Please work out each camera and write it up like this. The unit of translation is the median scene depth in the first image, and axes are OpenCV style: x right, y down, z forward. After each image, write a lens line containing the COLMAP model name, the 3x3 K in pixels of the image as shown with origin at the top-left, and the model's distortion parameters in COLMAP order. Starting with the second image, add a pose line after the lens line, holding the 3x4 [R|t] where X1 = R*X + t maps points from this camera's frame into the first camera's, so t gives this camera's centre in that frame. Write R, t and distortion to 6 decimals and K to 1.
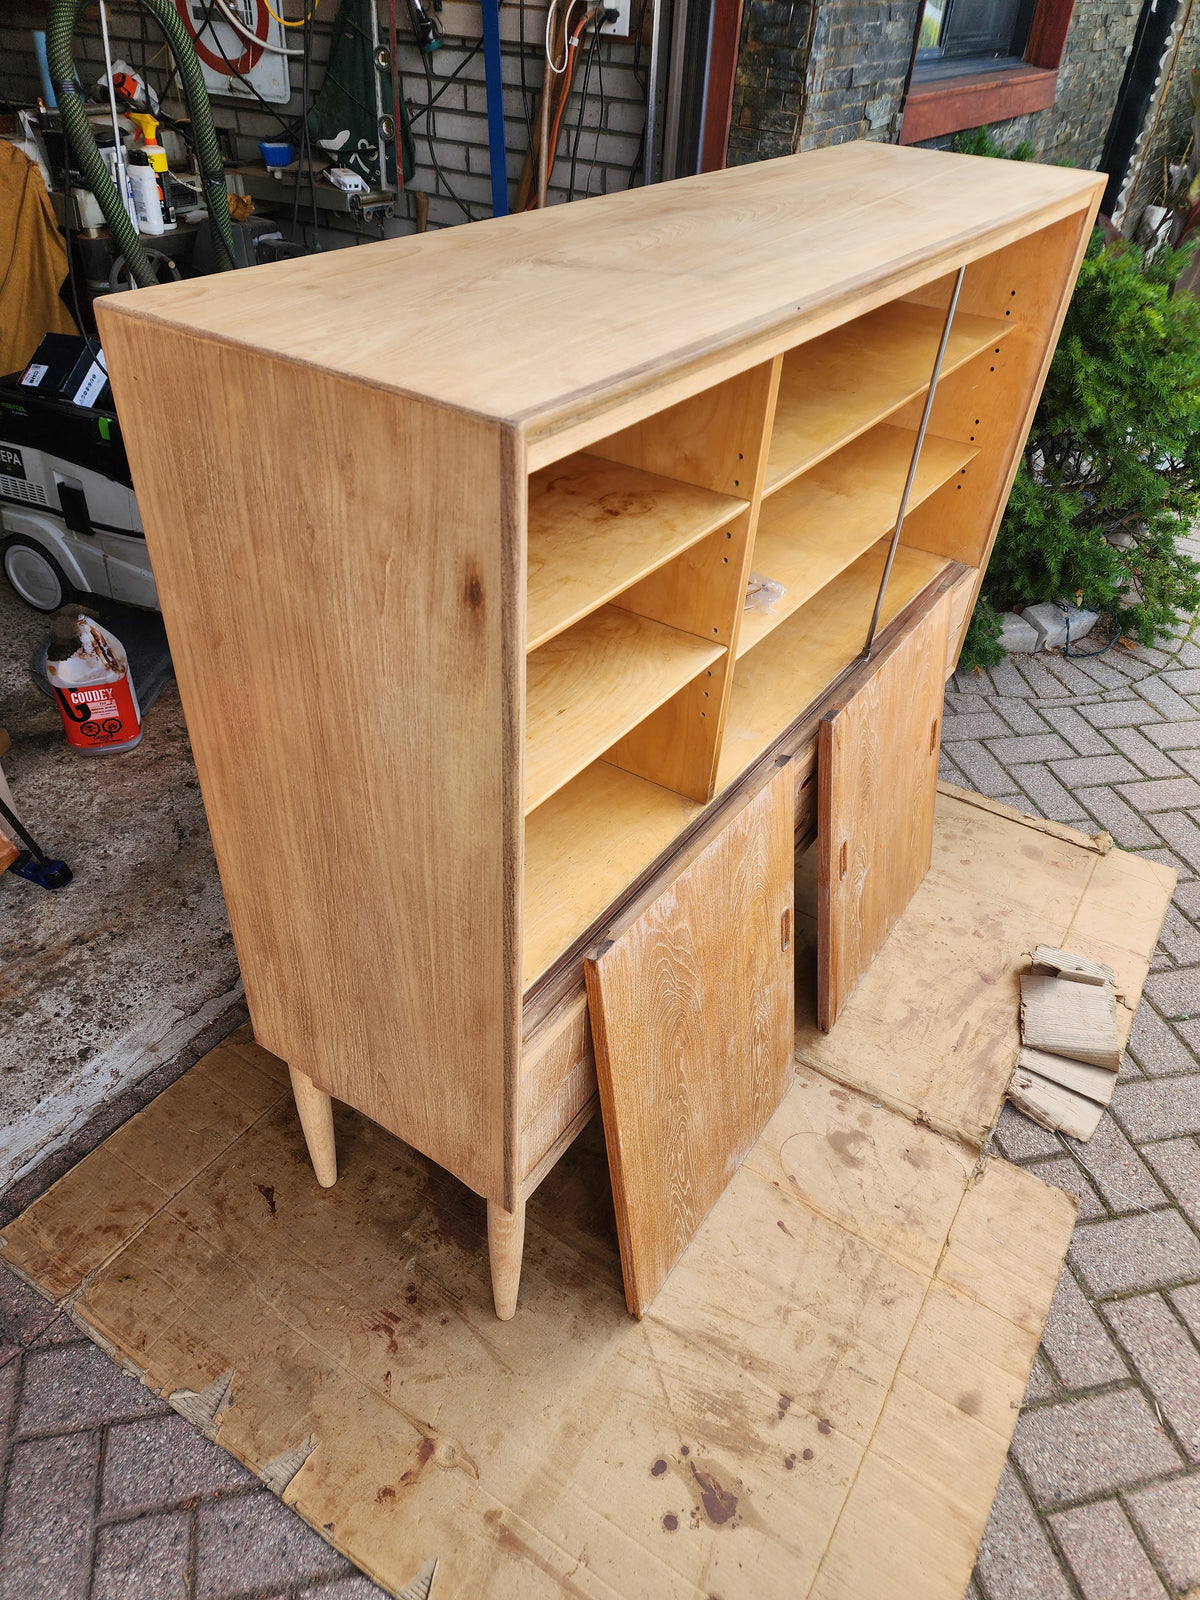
lens RADIAL K [[1080.1, 0, 589.4], [0, 1080.1, 798.2], [0, 0, 1]] dist [0.069692, -0.082092]
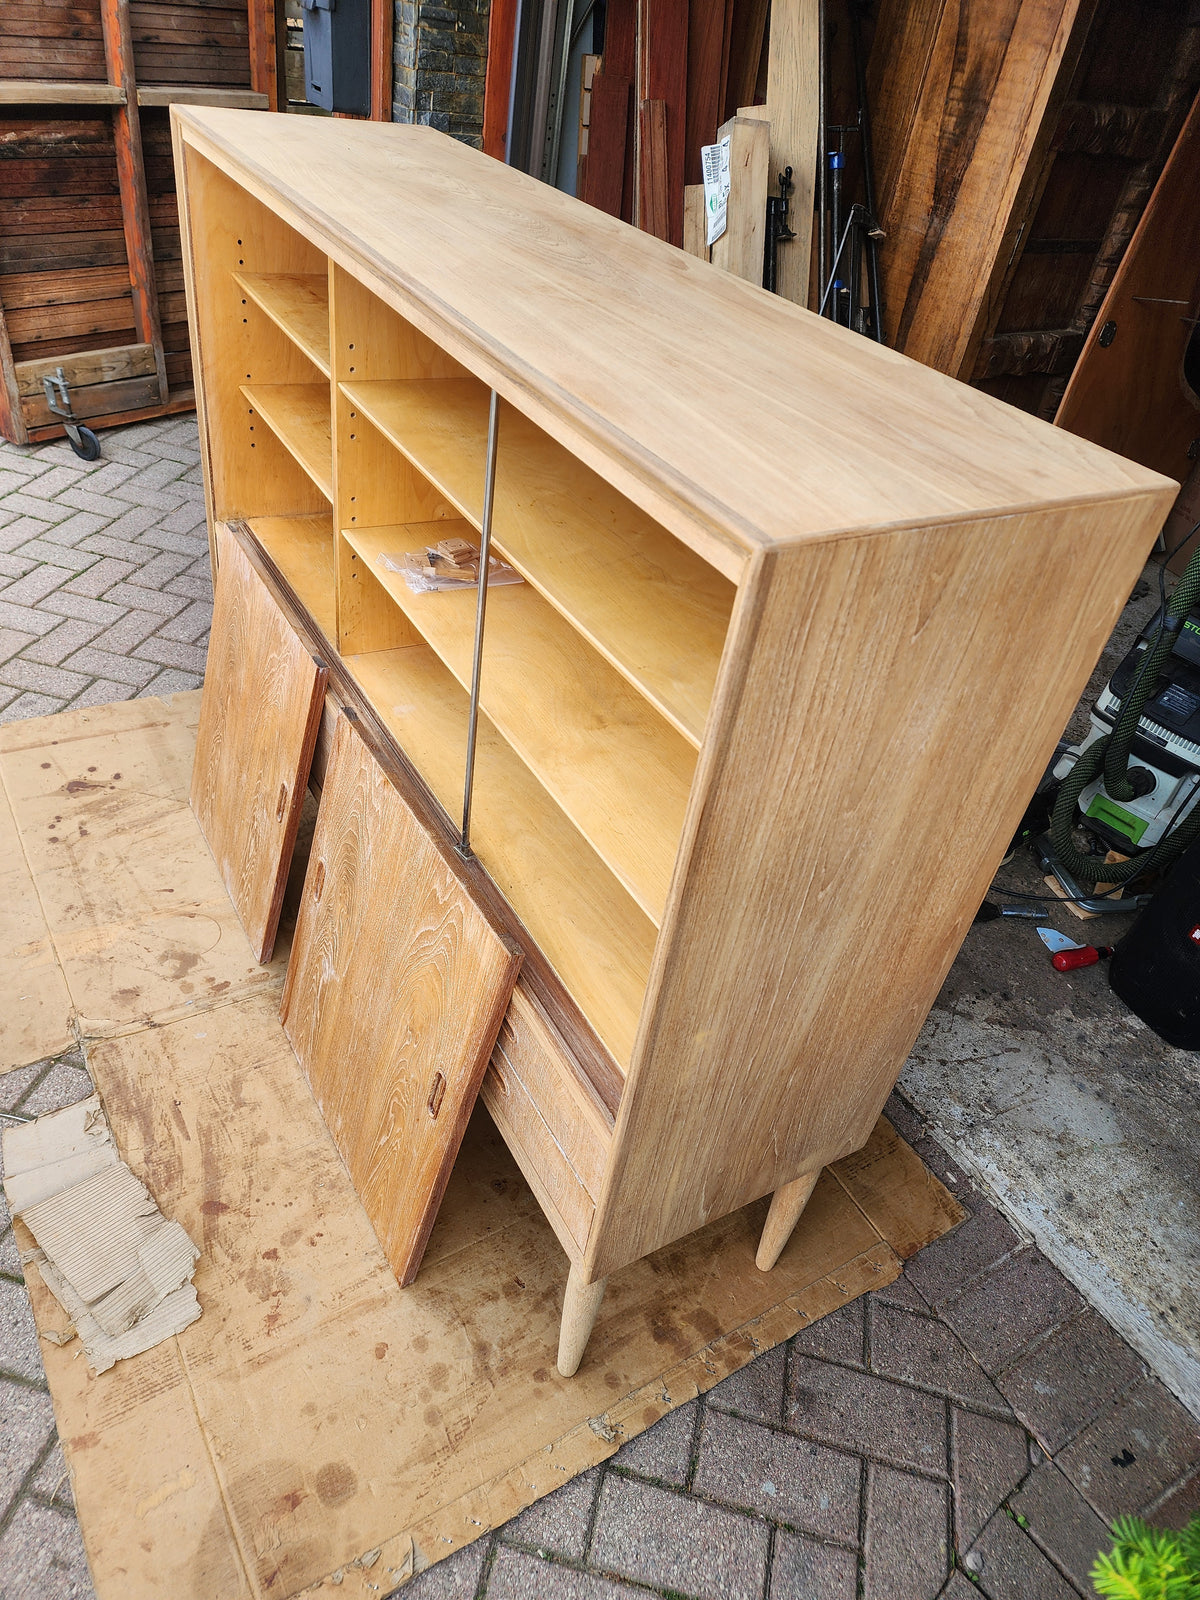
lens RADIAL K [[1080.1, 0, 589.4], [0, 1080.1, 798.2], [0, 0, 1]] dist [0.069692, -0.082092]
pose [[-0.440762, 0.470755, -0.764276, 1.009194], [-0.647921, 0.422416, 0.633847, -0.897380], [0.621230, 0.774567, 0.118827, 1.213232]]
